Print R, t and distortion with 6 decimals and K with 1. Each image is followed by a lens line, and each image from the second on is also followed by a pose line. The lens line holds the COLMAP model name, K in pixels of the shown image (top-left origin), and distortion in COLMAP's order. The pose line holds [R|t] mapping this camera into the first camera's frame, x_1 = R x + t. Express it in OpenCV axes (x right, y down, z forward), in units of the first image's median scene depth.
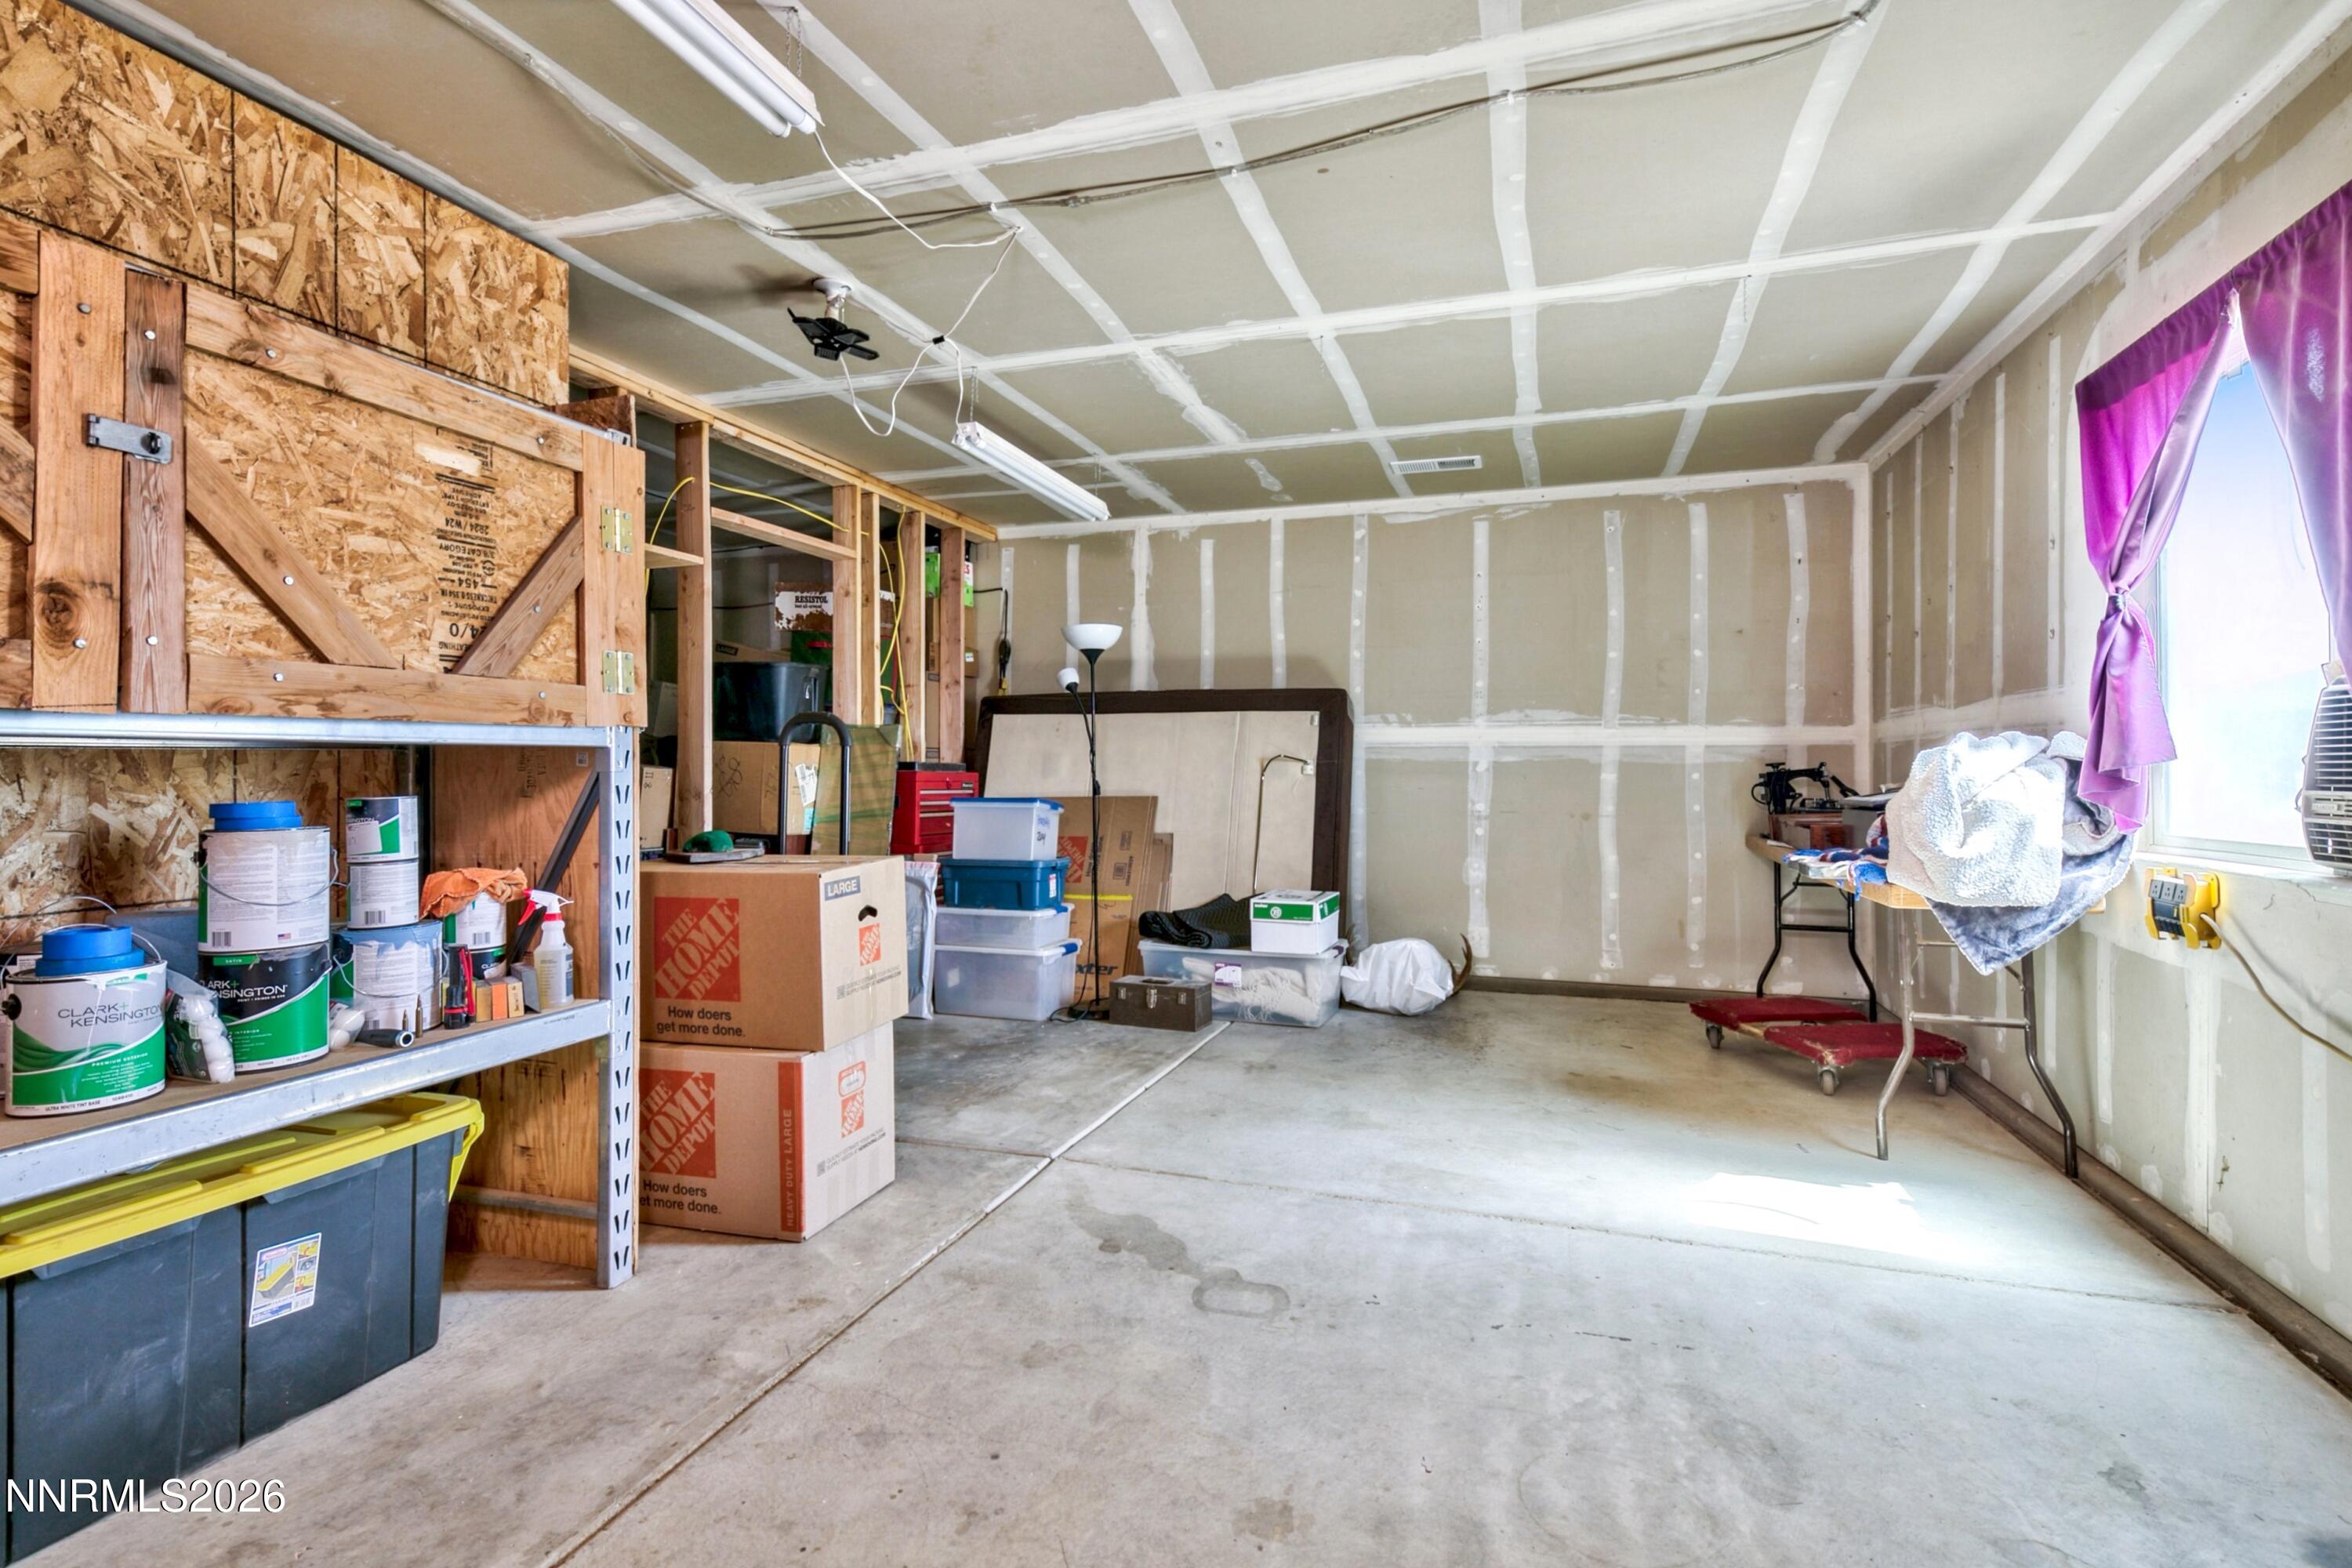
lens RADIAL K [[1214.0, 0, 1176.0], [0, 1214.0, 784.0], [0, 0, 1]] dist [0.020849, 0.000234]
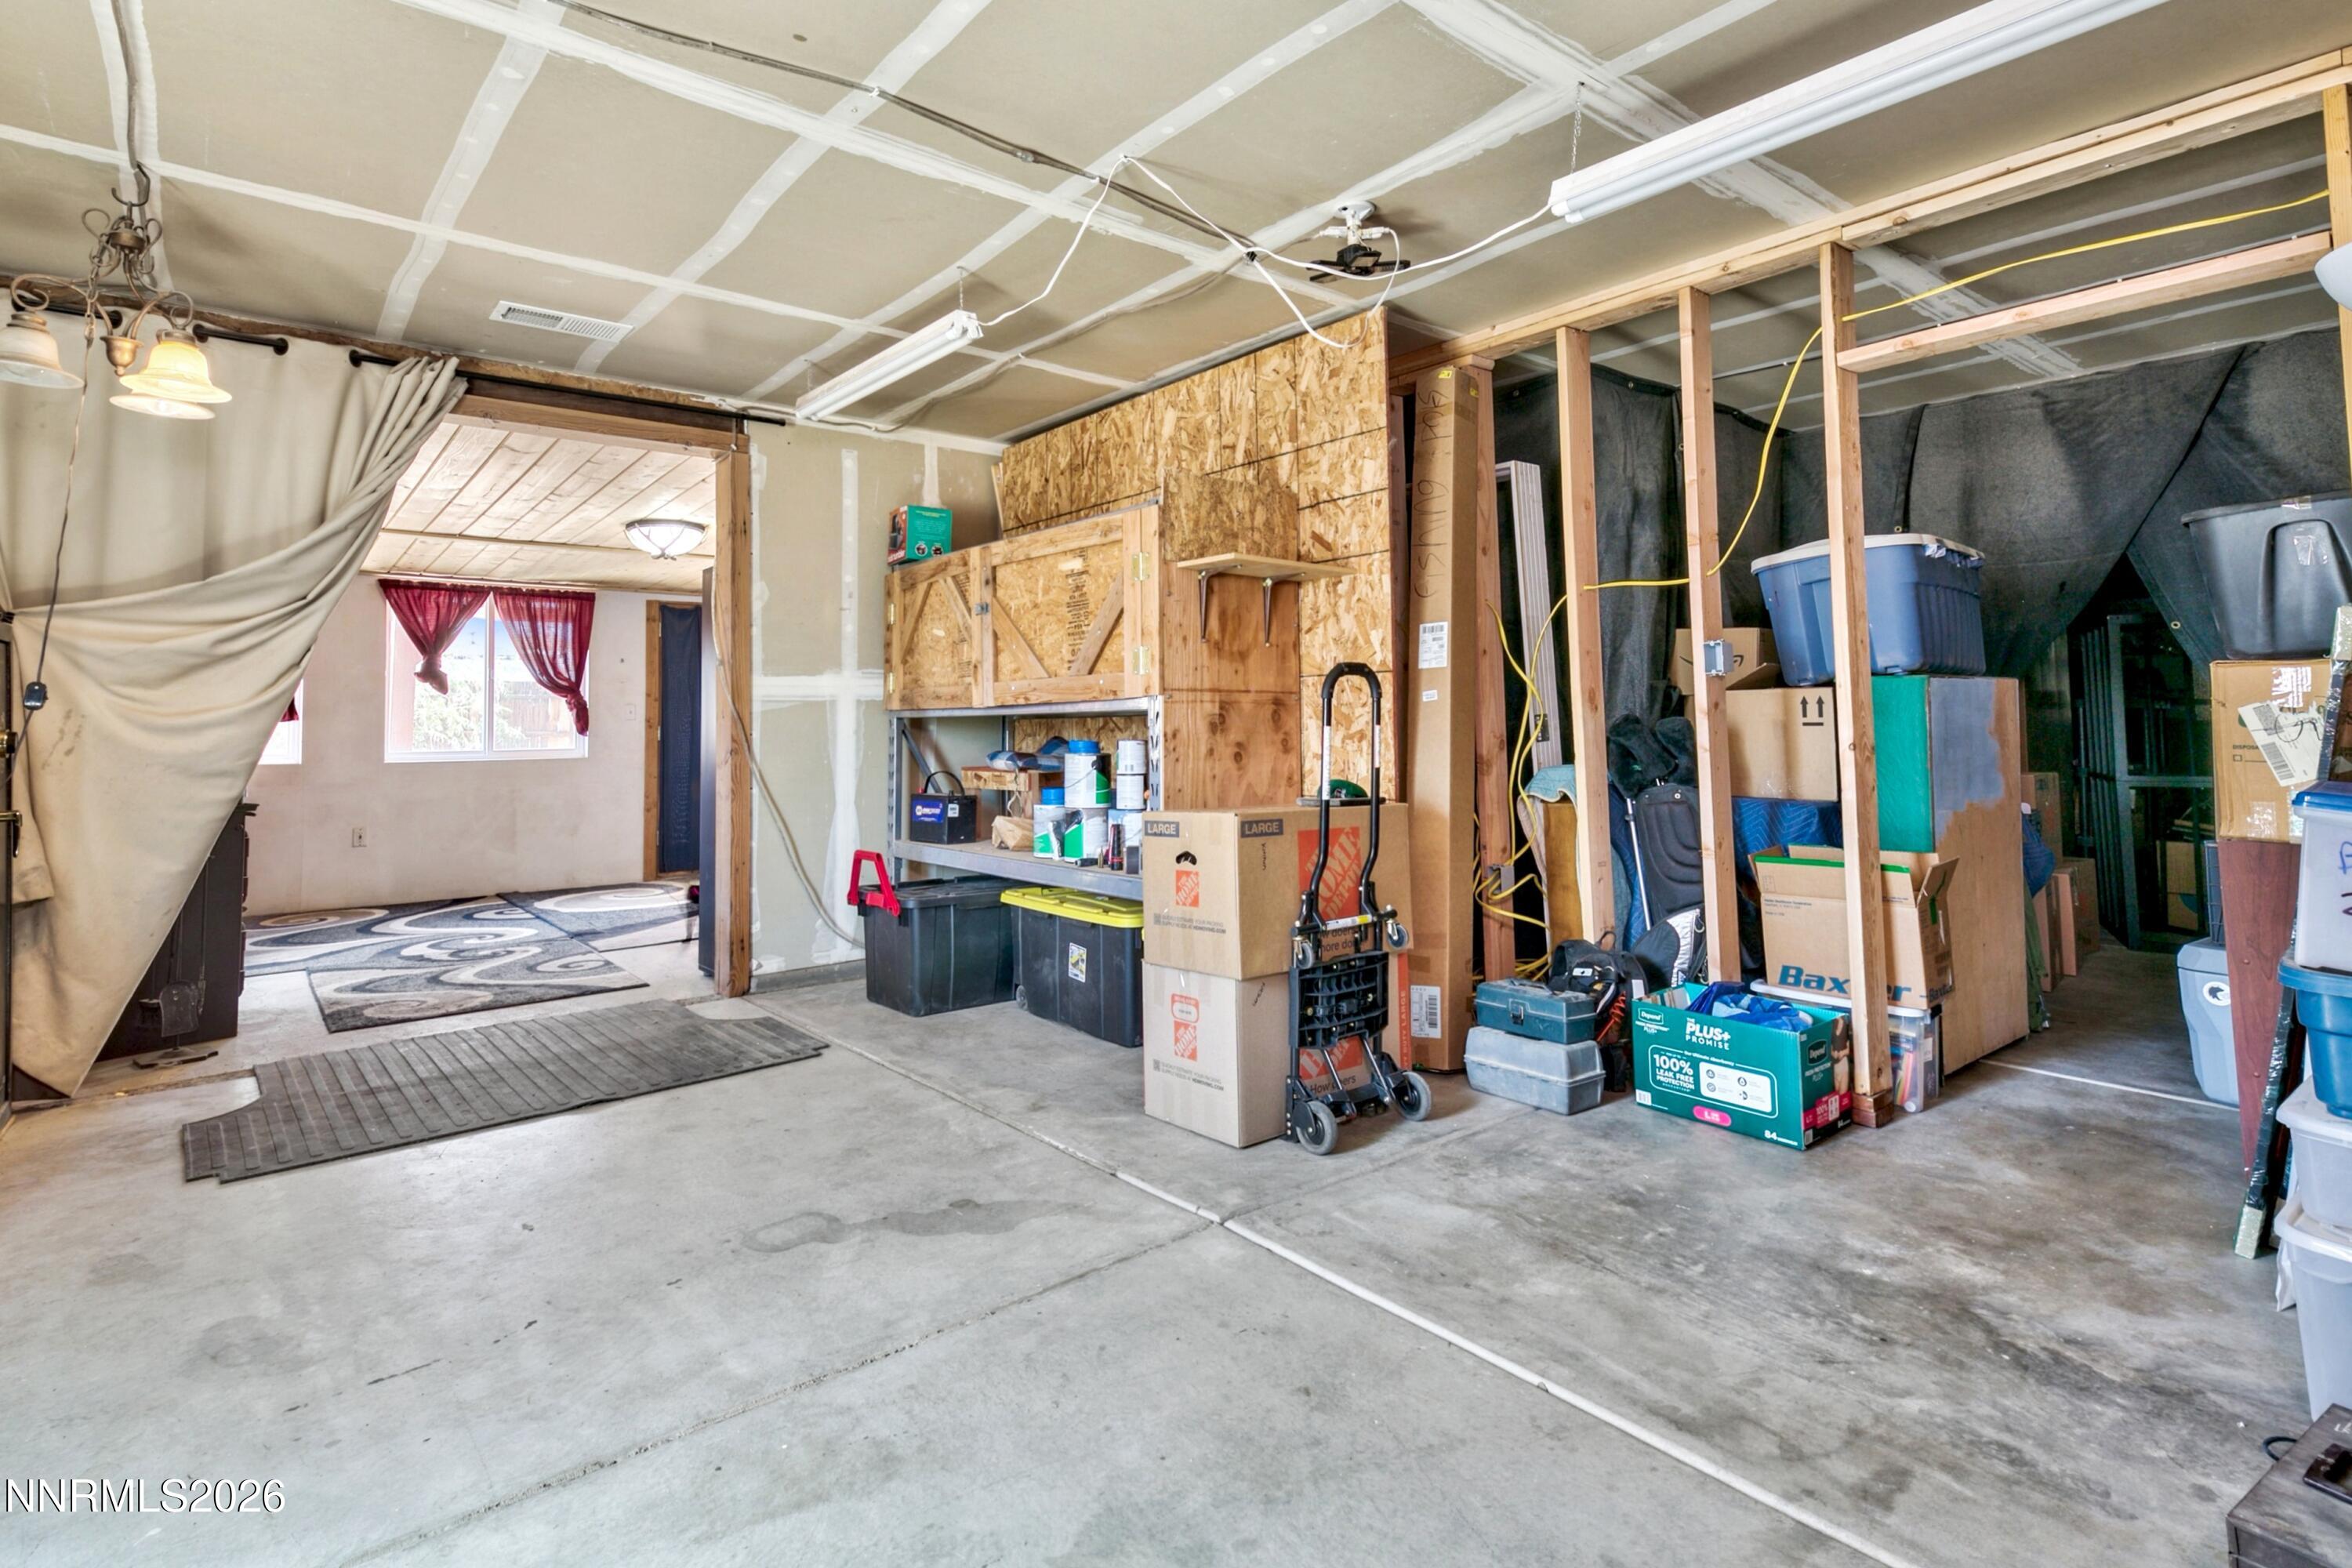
lens RADIAL K [[1152.3, 0, 1171.5], [0, 1152.3, 692.4], [0, 0, 1]] dist [0.010475, -0.000636]
pose [[-0.548523, -0.020442, -0.835885, 0.613623], [-0.003528, 0.999749, -0.022134, -0.018350], [0.836128, -0.009192, -0.548458, 1.563720]]
